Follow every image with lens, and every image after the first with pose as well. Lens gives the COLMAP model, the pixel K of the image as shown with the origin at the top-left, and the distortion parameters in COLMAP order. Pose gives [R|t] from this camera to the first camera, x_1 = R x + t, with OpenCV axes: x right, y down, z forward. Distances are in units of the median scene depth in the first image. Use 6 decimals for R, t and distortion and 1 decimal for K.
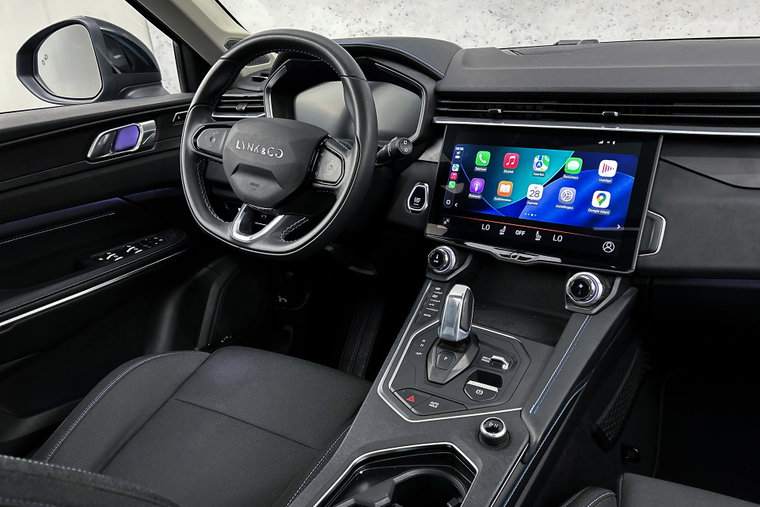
lens RADIAL K [[572.4, 0, 379.7], [0, 572.4, 256.6], [0, 0, 1]] dist [0.061361, -0.073923]
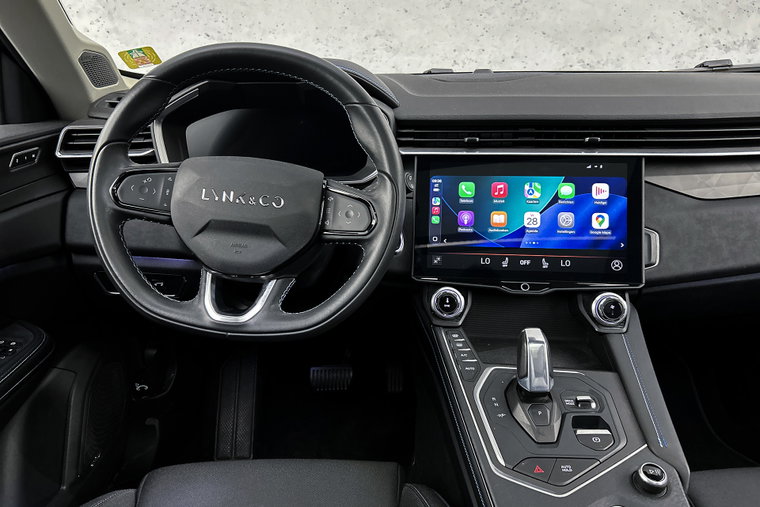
lens RADIAL K [[572.4, 0, 378.0], [0, 572.4, 251.9], [0, 0, 1]] dist [0.061361, -0.073923]
pose [[0.858828, -0.124408, 0.496928, -0.441966], [0.147663, 0.989009, -0.007600, -0.087040], [-0.490520, 0.079905, 0.867759, 0.271124]]
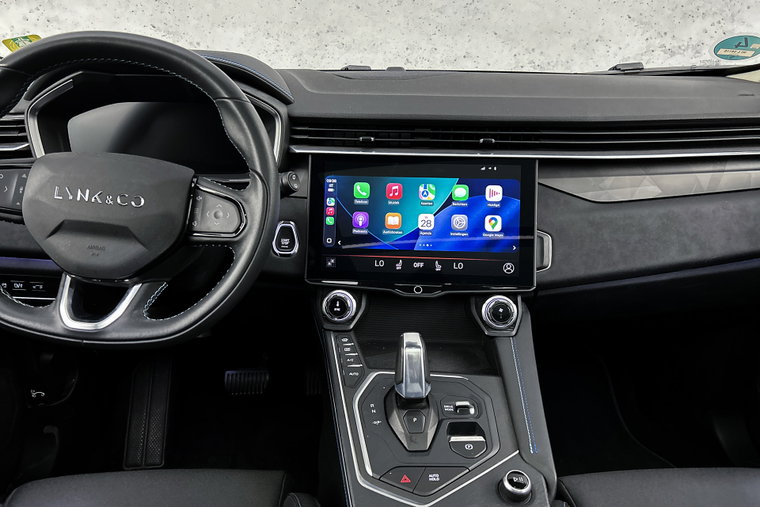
lens RADIAL K [[572.4, 0, 375.8], [0, 572.4, 255.7], [0, 0, 1]] dist [0.061361, -0.073923]
pose [[0.830461, -0.126421, 0.542542, -0.323827], [0.143801, 0.989551, 0.010466, -0.075803], [-0.538197, 0.069327, 0.839963, 0.231909]]
